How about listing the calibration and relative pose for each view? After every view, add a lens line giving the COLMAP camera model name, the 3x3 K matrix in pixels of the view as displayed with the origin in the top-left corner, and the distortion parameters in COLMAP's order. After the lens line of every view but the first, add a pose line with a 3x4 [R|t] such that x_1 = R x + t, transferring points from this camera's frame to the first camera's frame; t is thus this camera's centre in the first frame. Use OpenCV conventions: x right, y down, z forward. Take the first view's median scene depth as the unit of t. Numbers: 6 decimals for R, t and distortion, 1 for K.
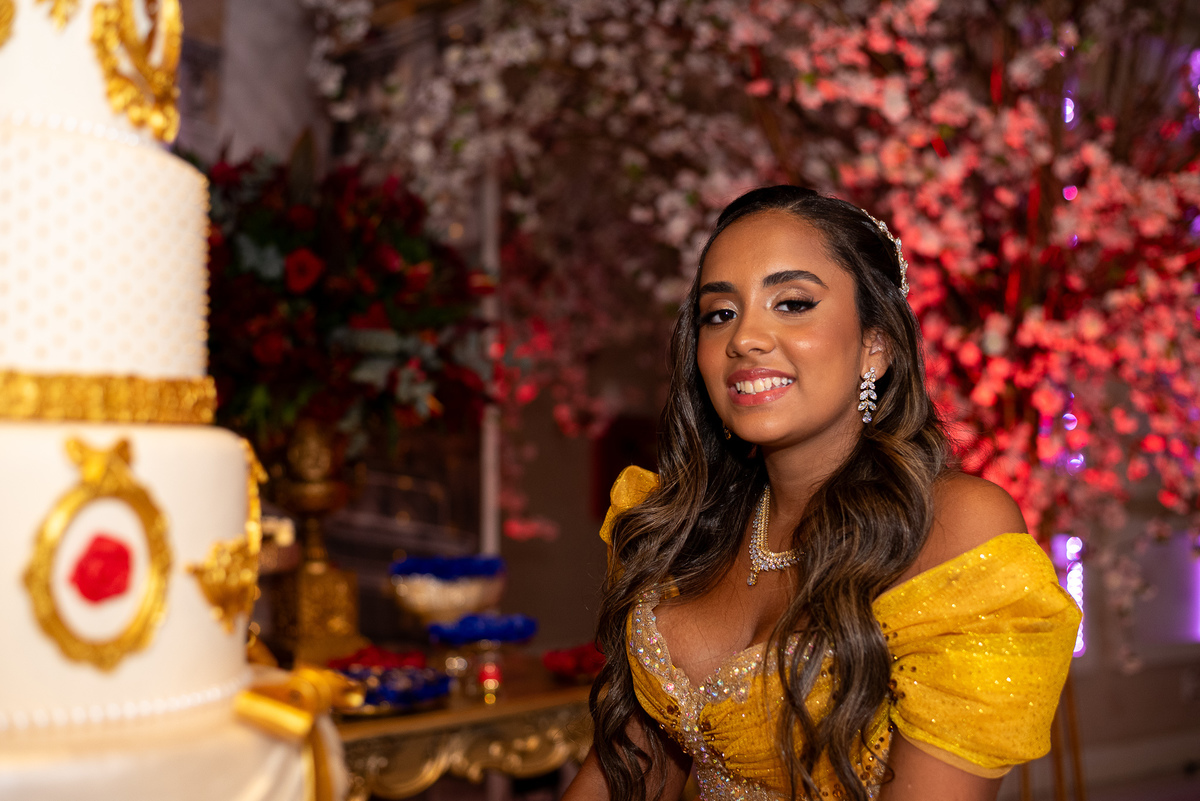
lens RADIAL K [[1765.6, 0, 600.0], [0, 1765.6, 400.5], [0, 0, 1]] dist [-0.115309, 0.065323]
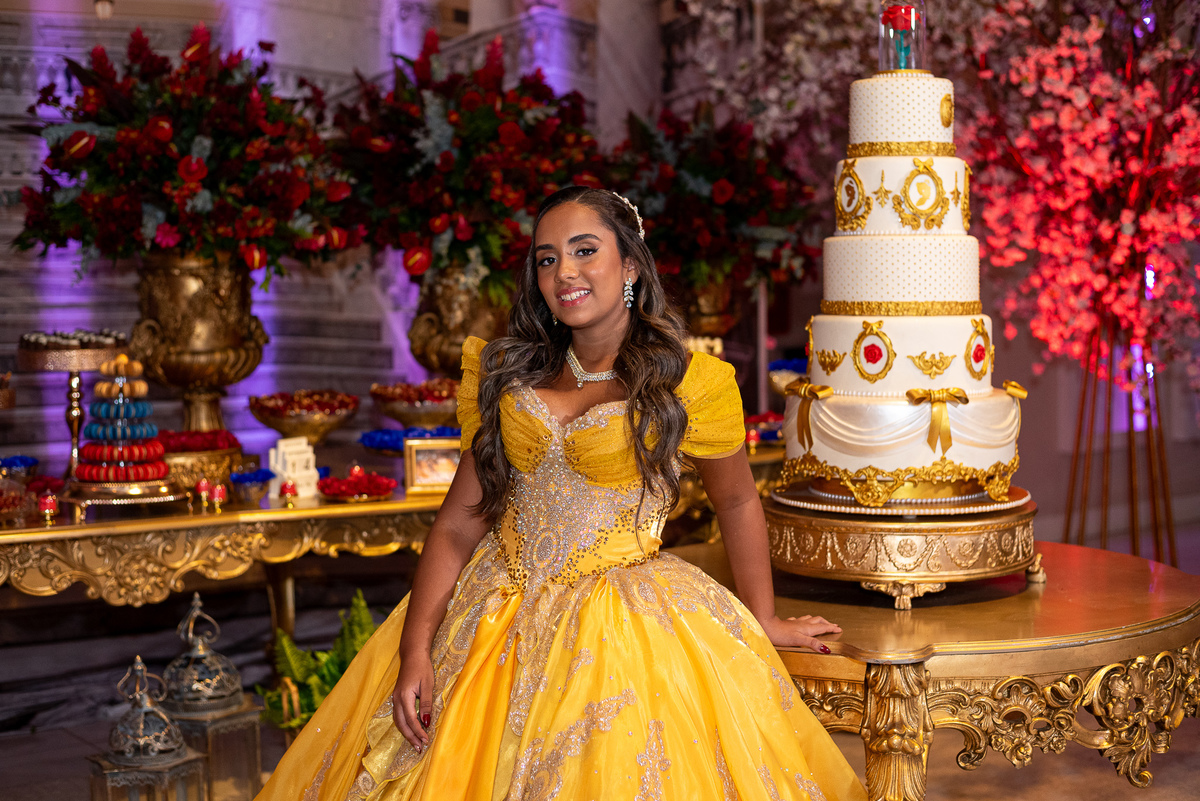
lens RADIAL K [[1765.6, 0, 600.0], [0, 1765.6, 400.5], [0, 0, 1]] dist [-0.115309, 0.065323]
pose [[0.999740, -0.013639, -0.018283, -0.243722], [0.015480, 0.994387, 0.104664, -0.050414], [0.016753, -0.104920, 0.994340, -0.665216]]
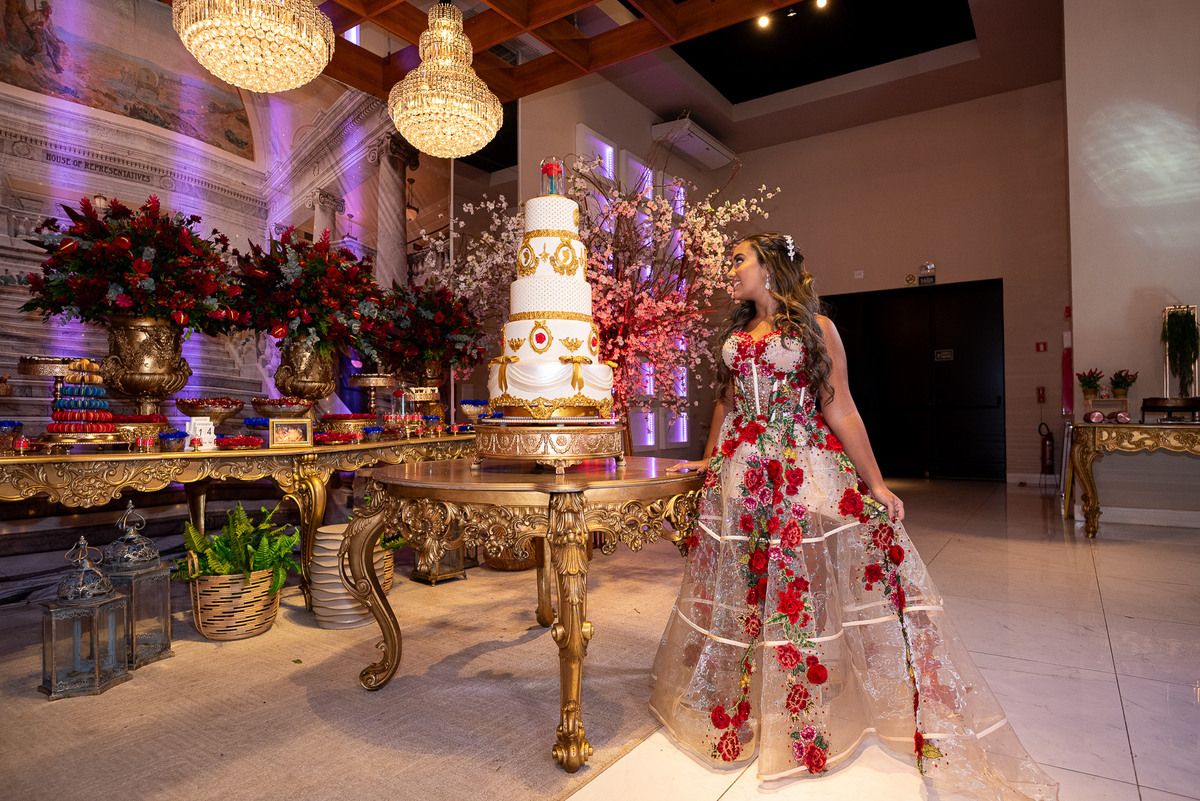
lens RADIAL K [[691.6, 0, 603.1], [0, 691.6, 403.8], [0, 0, 1]] dist [-0.038612, 0.017950]
pose [[0.952343, -0.003912, 0.305004, -0.263488], [-0.001795, 0.999829, 0.018431, 0.070271], [-0.305024, -0.018100, 0.952173, -0.412558]]
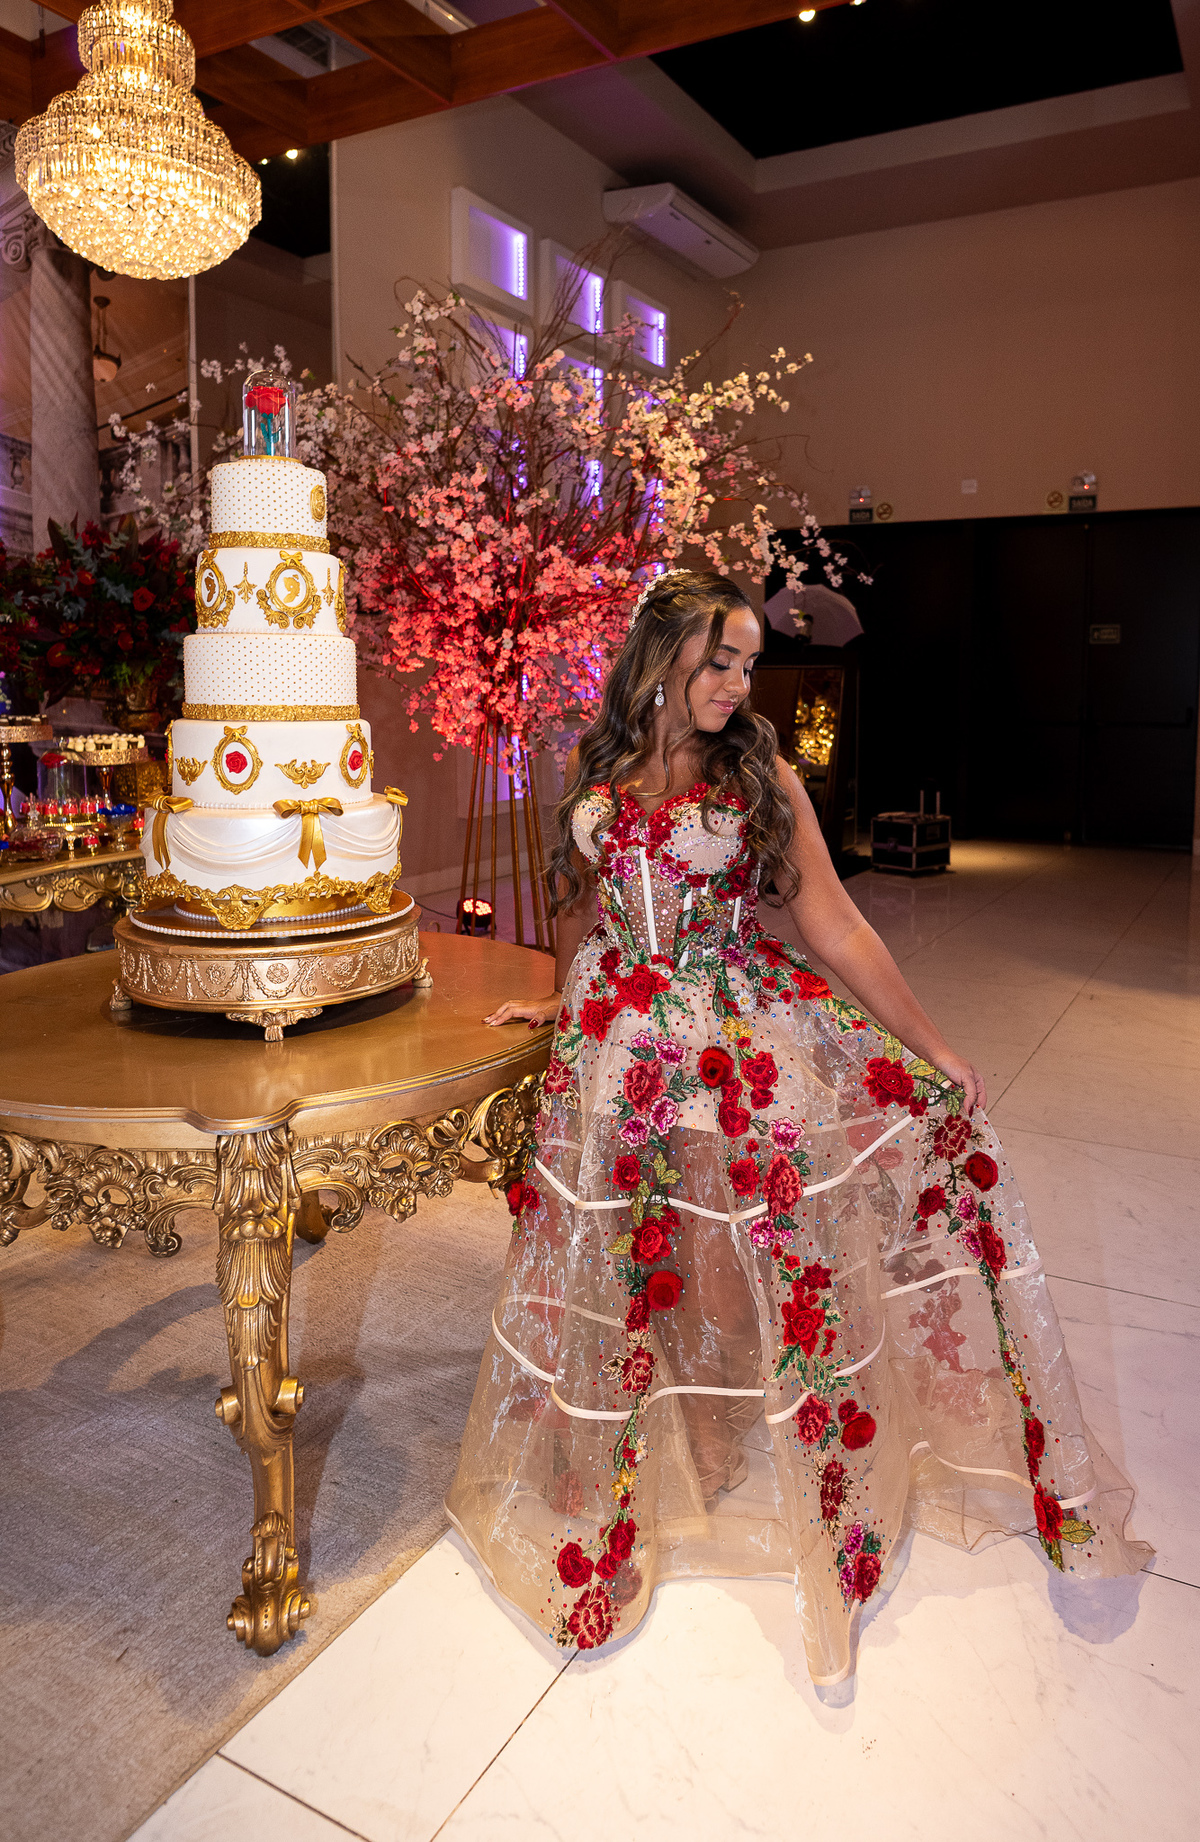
lens RADIAL K [[1198.5, 0, 702.7], [0, 1198.5, 796.5], [0, 0, 1]] dist [-0.038621, 0.018793]
pose [[0.906522, -0.035464, 0.420667, -0.159133], [-0.020600, 0.991562, 0.127986, -0.038189], [-0.421656, -0.124688, 0.898142, -0.366984]]
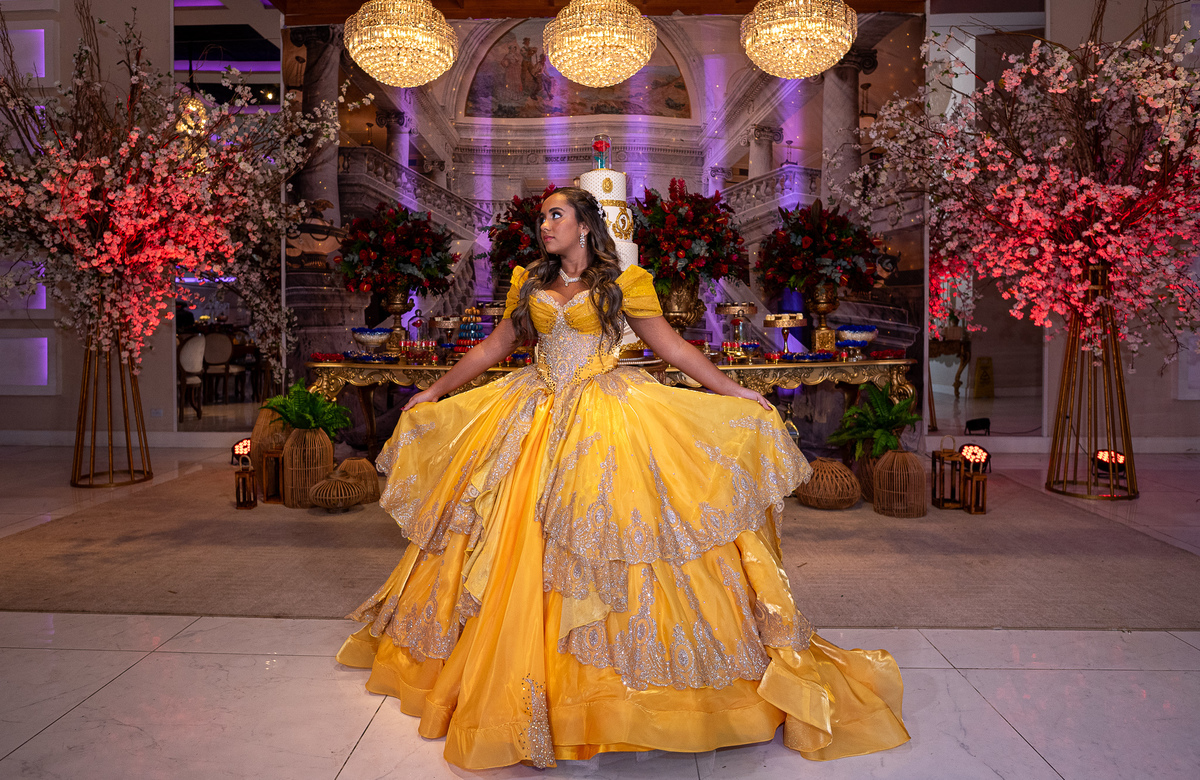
lens RADIAL K [[780.8, 0, 576.1], [0, 780.8, 336.4], [0, 0, 1]] dist [-0.038621, 0.018793]
pose [[0.753675, 0.011957, -0.657139, 0.477380], [0.025036, 0.998587, 0.046884, 0.027293], [0.656770, -0.051787, 0.752310, -0.451529]]
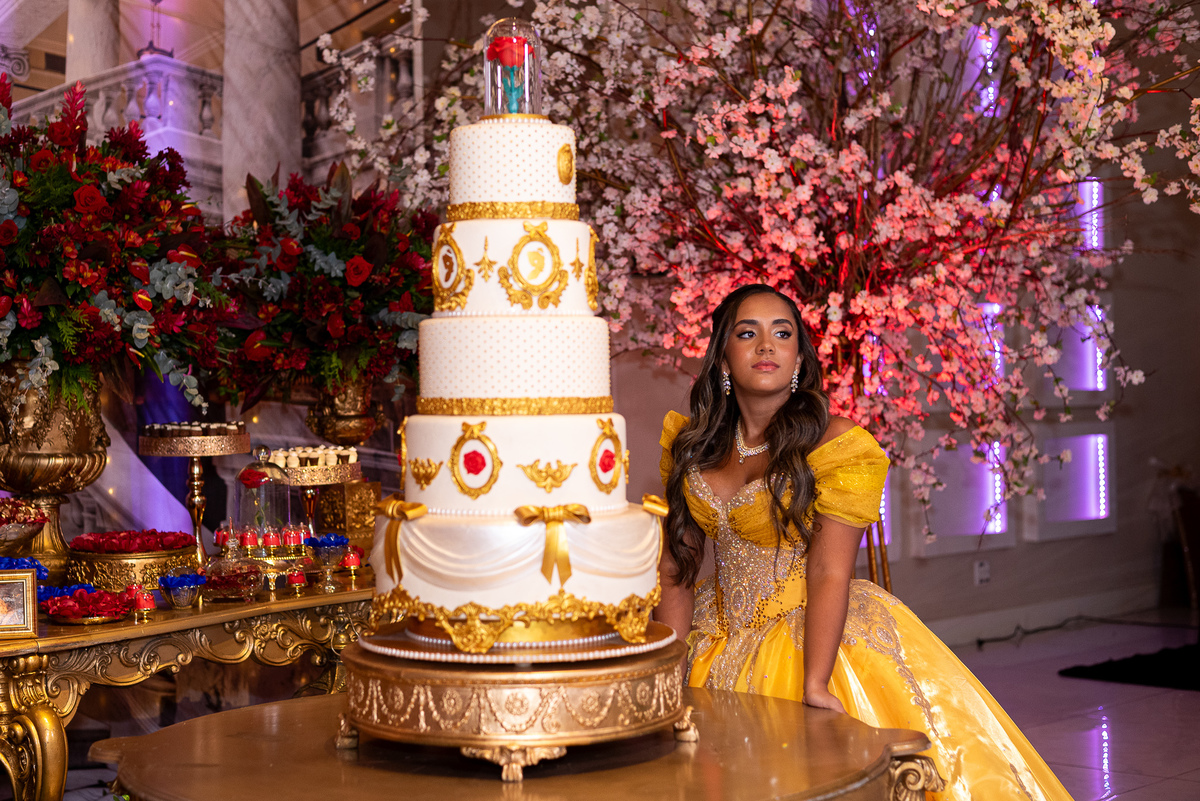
lens RADIAL K [[2006.8, 0, 560.8], [0, 2006.8, 398.8], [0, 0, 1]] dist [-0.113168, 0.054941]
pose [[0.993532, -0.019595, 0.111847, -0.178080], [0.014332, 0.998761, 0.047662, -0.043144], [-0.112643, -0.045751, 0.992582, -0.590692]]
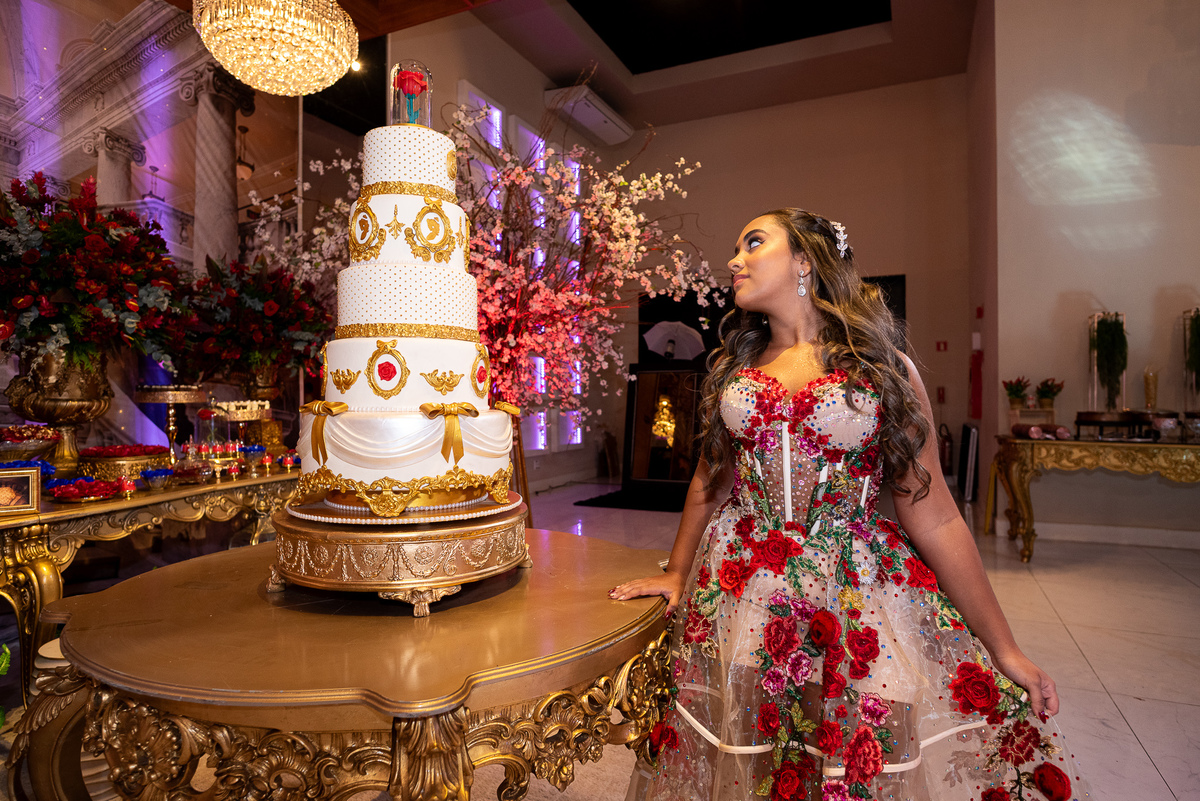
lens RADIAL K [[691.6, 0, 603.1], [0, 691.6, 403.8], [0, 0, 1]] dist [-0.038612, 0.017950]
pose [[0.888422, -0.010481, 0.458909, -0.188812], [-0.009771, 0.999081, 0.041734, 0.021954], [-0.458924, -0.041561, 0.887503, -0.160076]]
